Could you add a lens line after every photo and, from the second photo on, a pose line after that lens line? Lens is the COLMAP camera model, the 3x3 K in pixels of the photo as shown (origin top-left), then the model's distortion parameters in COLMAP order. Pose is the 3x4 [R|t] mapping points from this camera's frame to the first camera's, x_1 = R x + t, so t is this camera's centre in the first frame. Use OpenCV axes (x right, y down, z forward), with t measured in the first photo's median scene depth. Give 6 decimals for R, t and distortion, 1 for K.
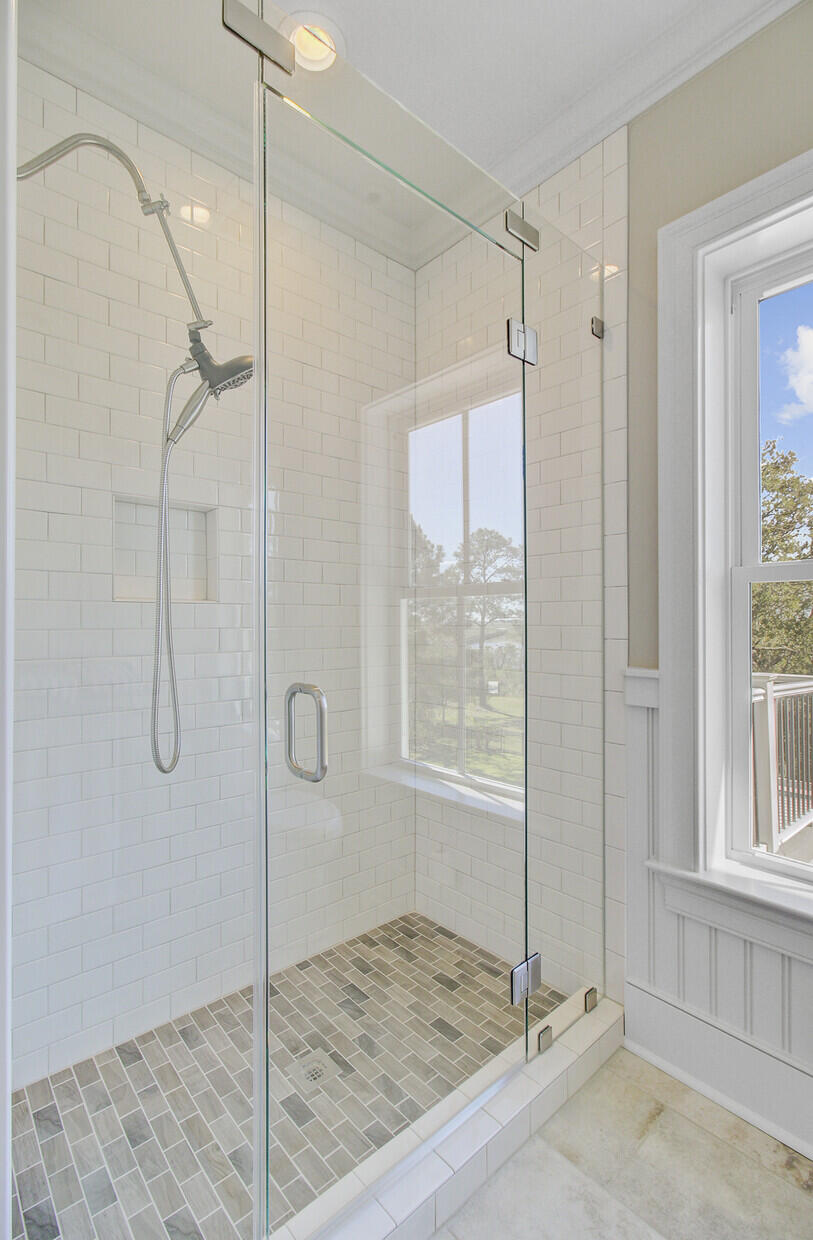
lens RADIAL K [[565.5, 0, 402.7], [0, 565.5, 615.5], [0, 0, 1]] dist [-0.002130, 0.001171]
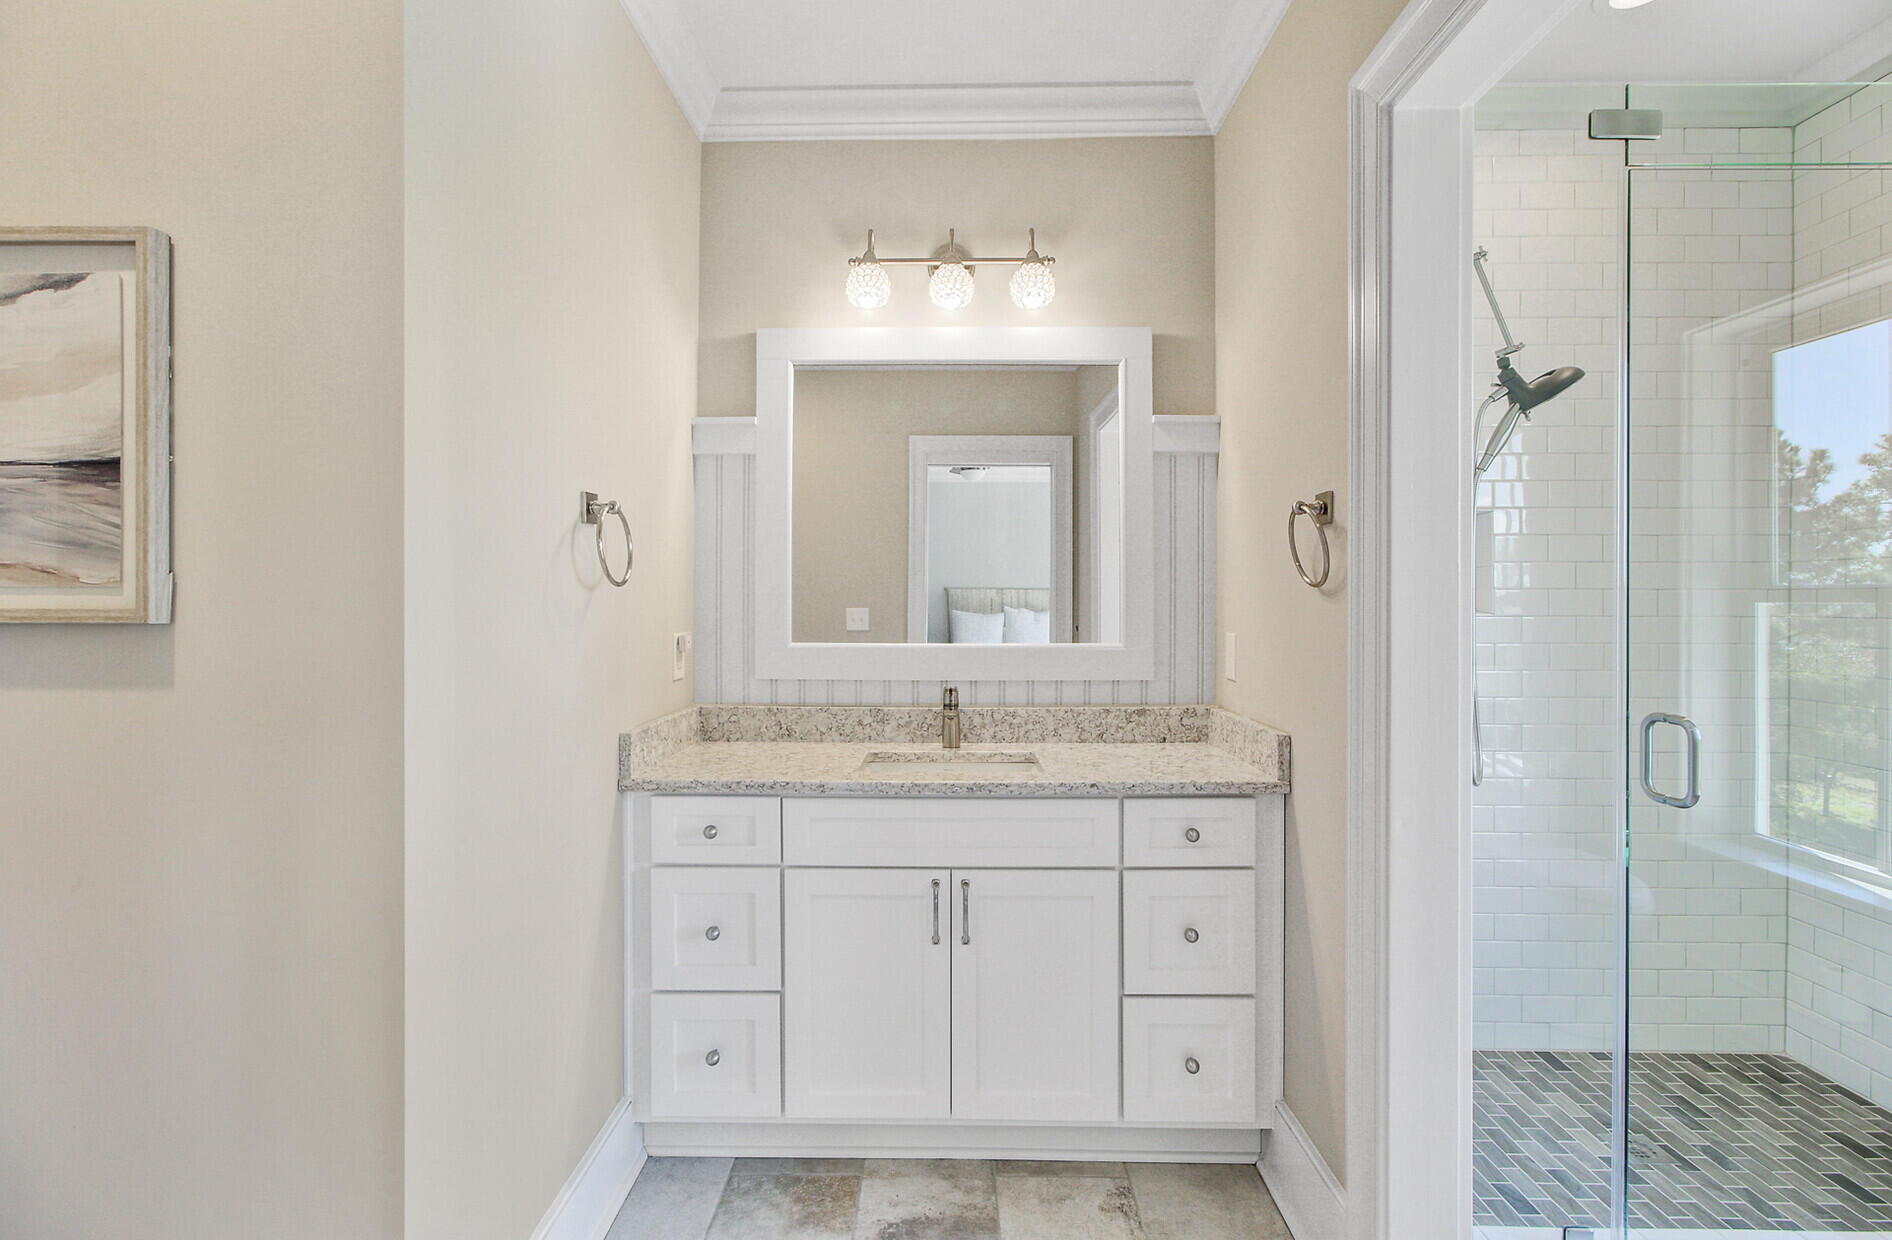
lens RADIAL K [[862.8, 0, 944.5], [0, 862.8, 602.8], [0, 0, 1]] dist [-0.002130, 0.001171]
pose [[0.748422, 0.005579, -0.663199, -0.069860], [0.000837, 0.999956, 0.009356, -0.059967], [0.663222, -0.007558, 0.748384, -0.638694]]
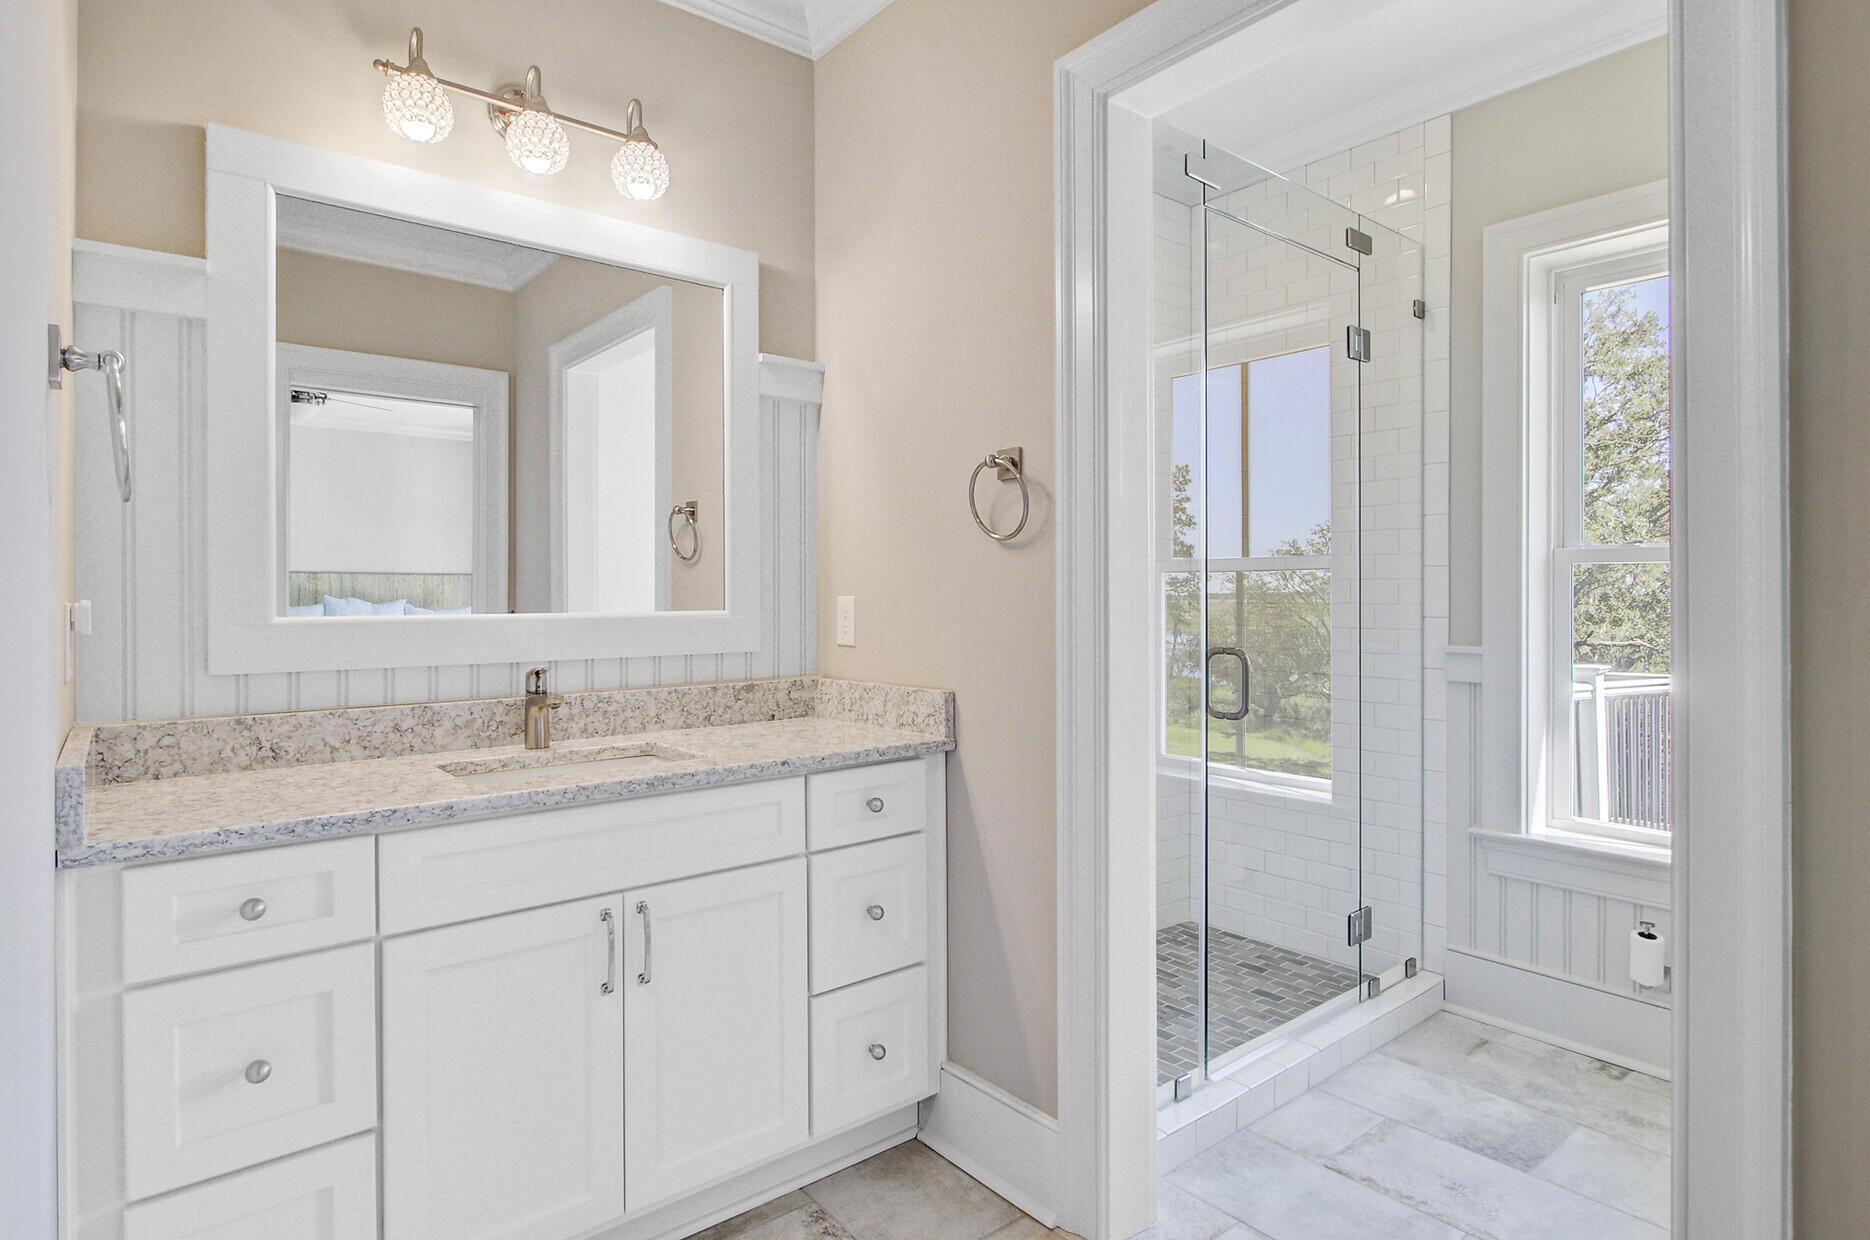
lens RADIAL K [[974.0, 0, 928.4], [0, 974.0, 596.6], [0, 0, 1]] dist [0.000474, 0.000446]
pose [[0.999289, -0.000085, -0.037693, -0.457009], [0.000455, 0.999952, 0.009808, -0.012554], [0.037690, -0.009818, 0.999241, -0.764018]]
